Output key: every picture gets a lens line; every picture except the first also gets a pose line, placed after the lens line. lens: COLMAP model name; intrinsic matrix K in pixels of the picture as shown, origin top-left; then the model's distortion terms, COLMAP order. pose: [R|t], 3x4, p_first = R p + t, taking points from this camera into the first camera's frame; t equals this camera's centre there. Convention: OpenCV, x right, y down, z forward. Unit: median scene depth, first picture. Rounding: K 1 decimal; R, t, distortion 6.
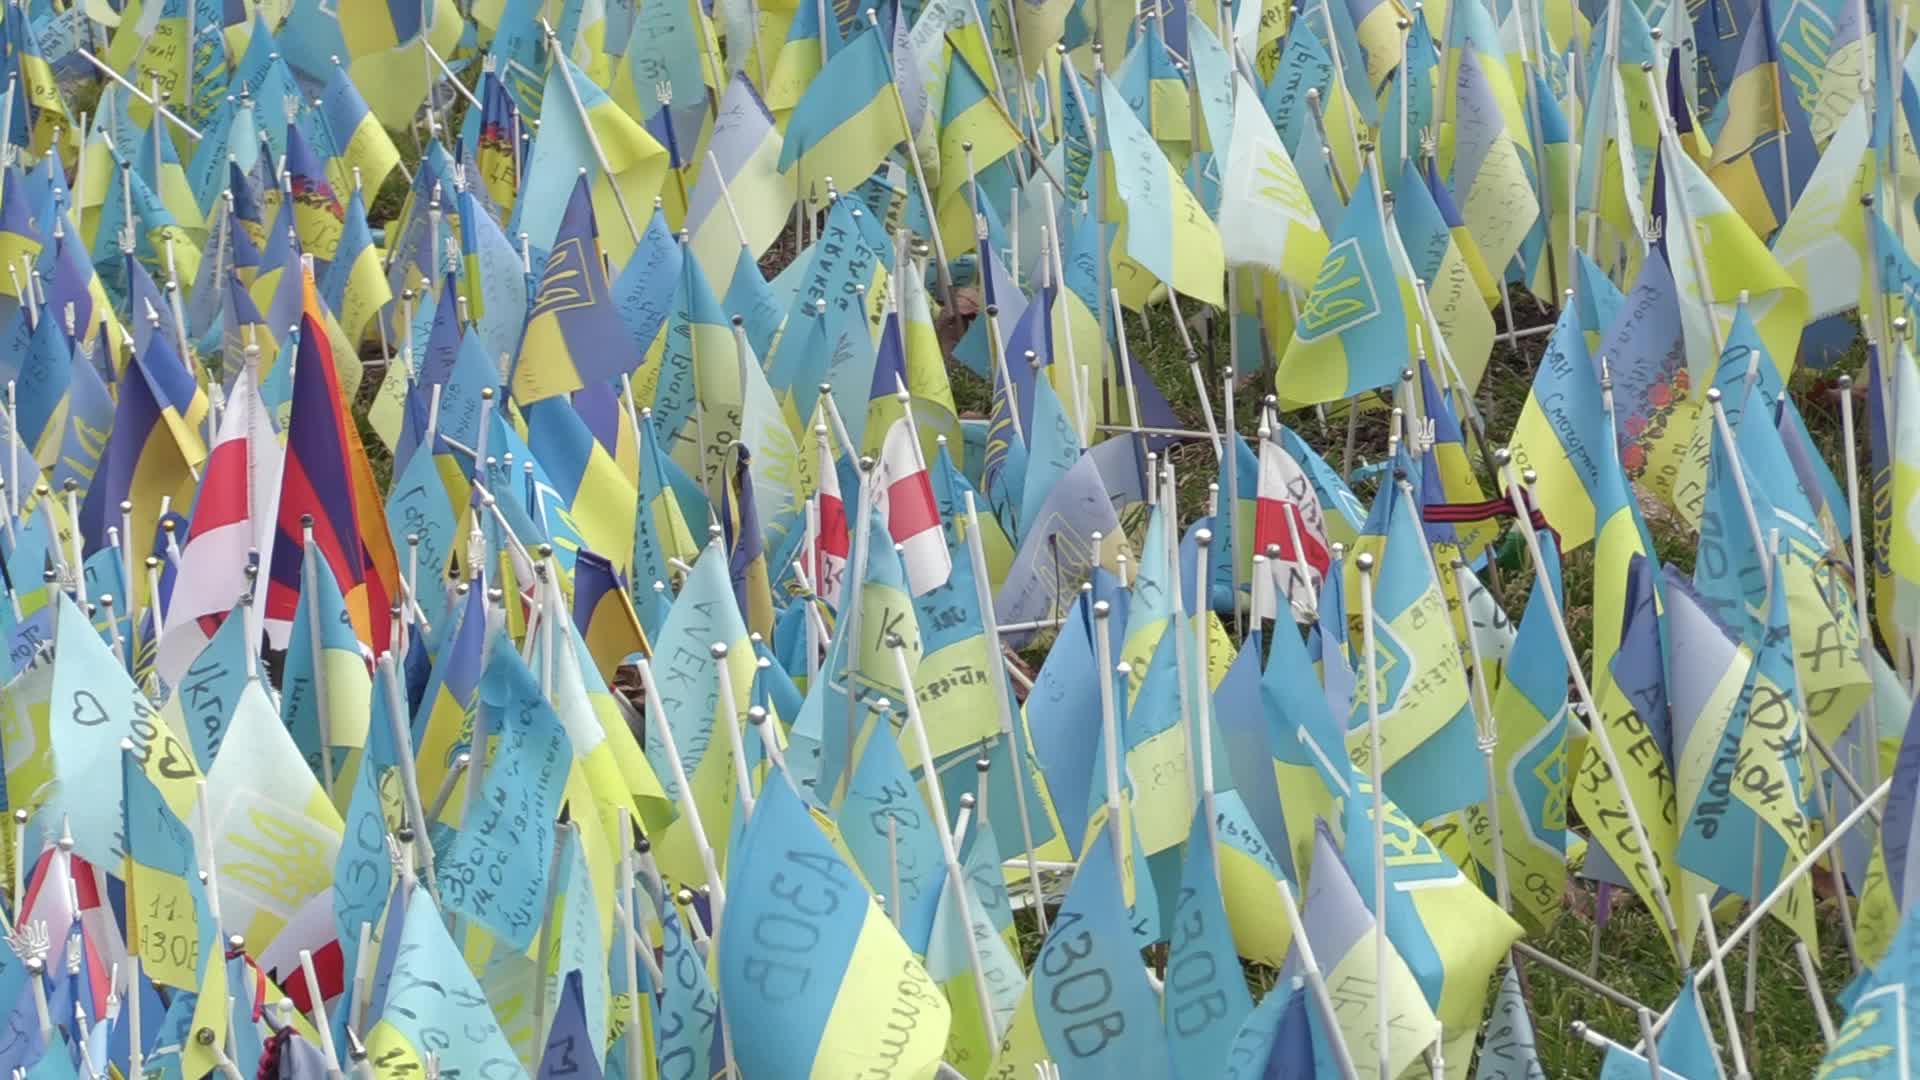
lens RADIAL K [[1413.8, 0, 960.0], [0, 1413.8, 540.0], [0, 0, 1]] dist [-0.004423, -0.001619]
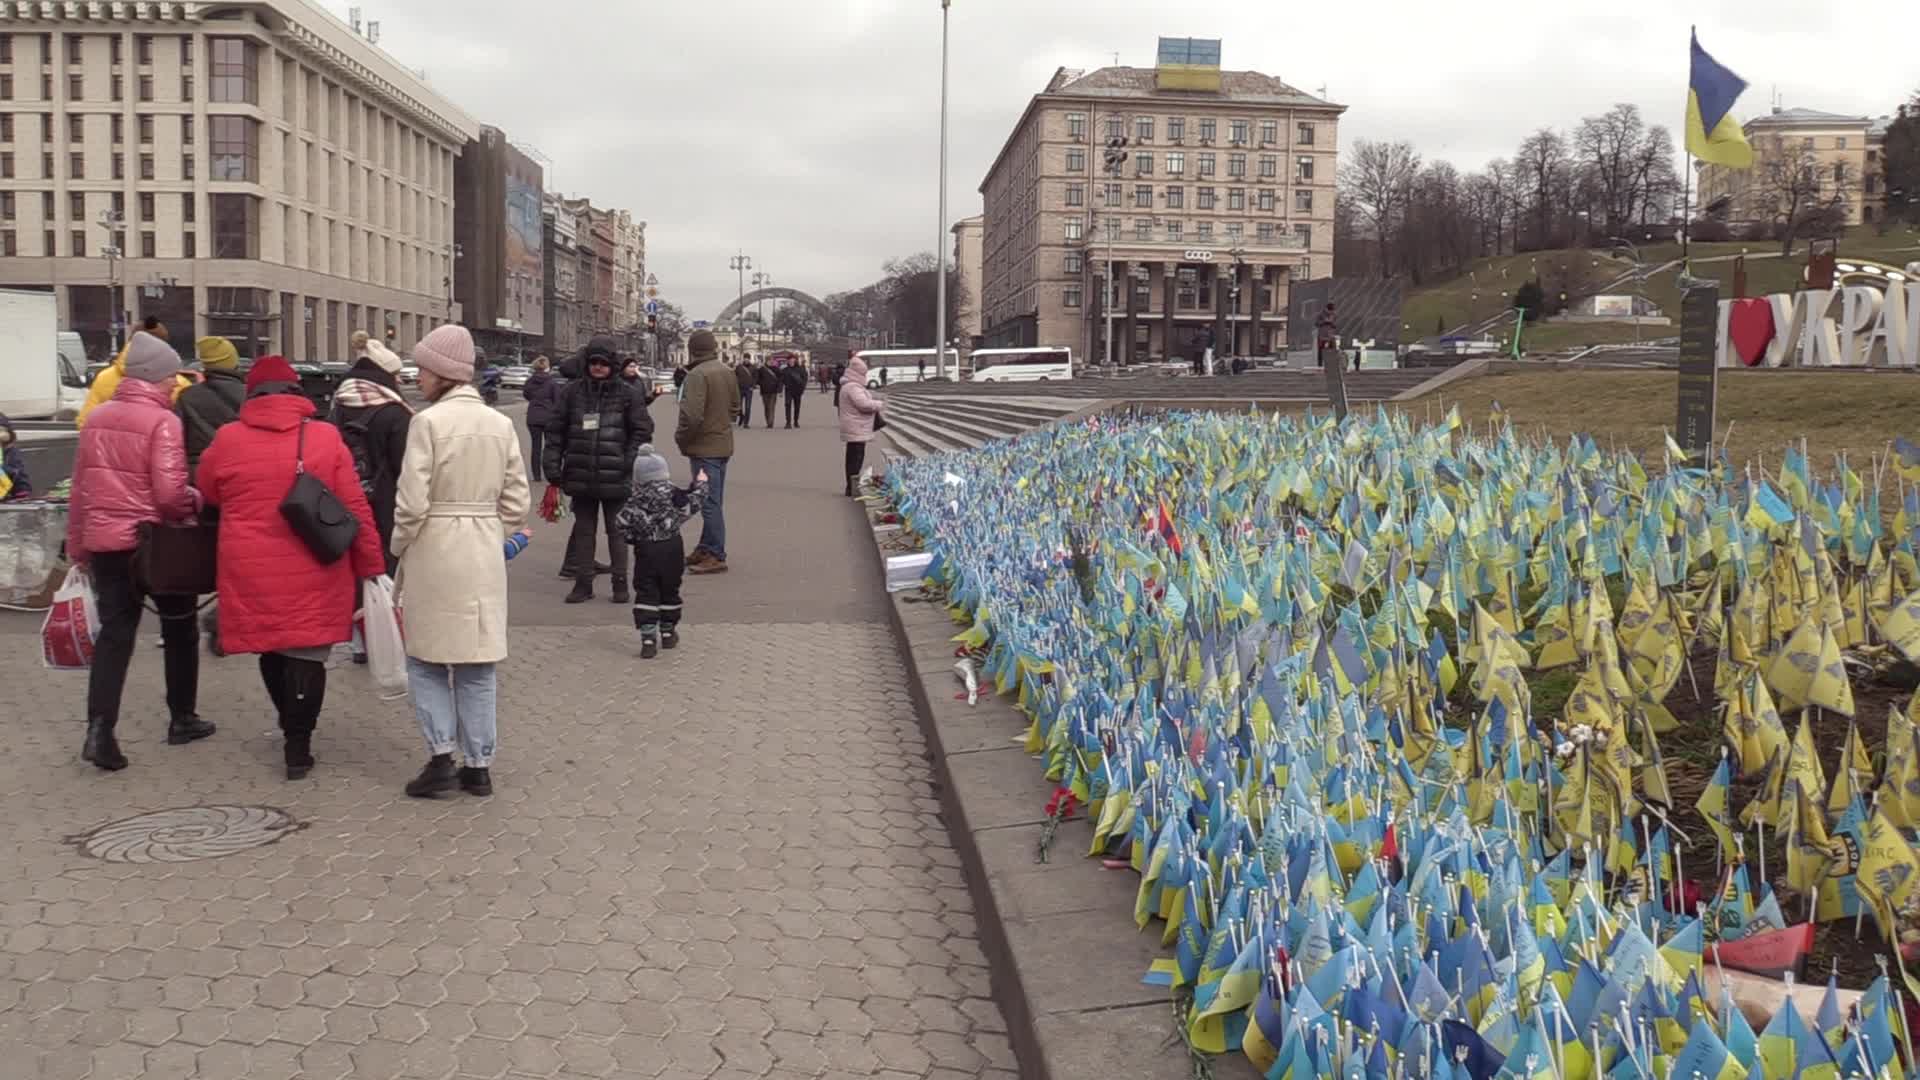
lens RADIAL K [[1413.8, 0, 960.0], [0, 1413.8, 540.0], [0, 0, 1]] dist [-0.004423, -0.001619]
pose [[0.994431, 0.011242, 0.104792, -2.103208], [-0.020805, 0.995668, 0.090625, -0.545591], [-0.103320, -0.092300, 0.990356, -5.534303]]
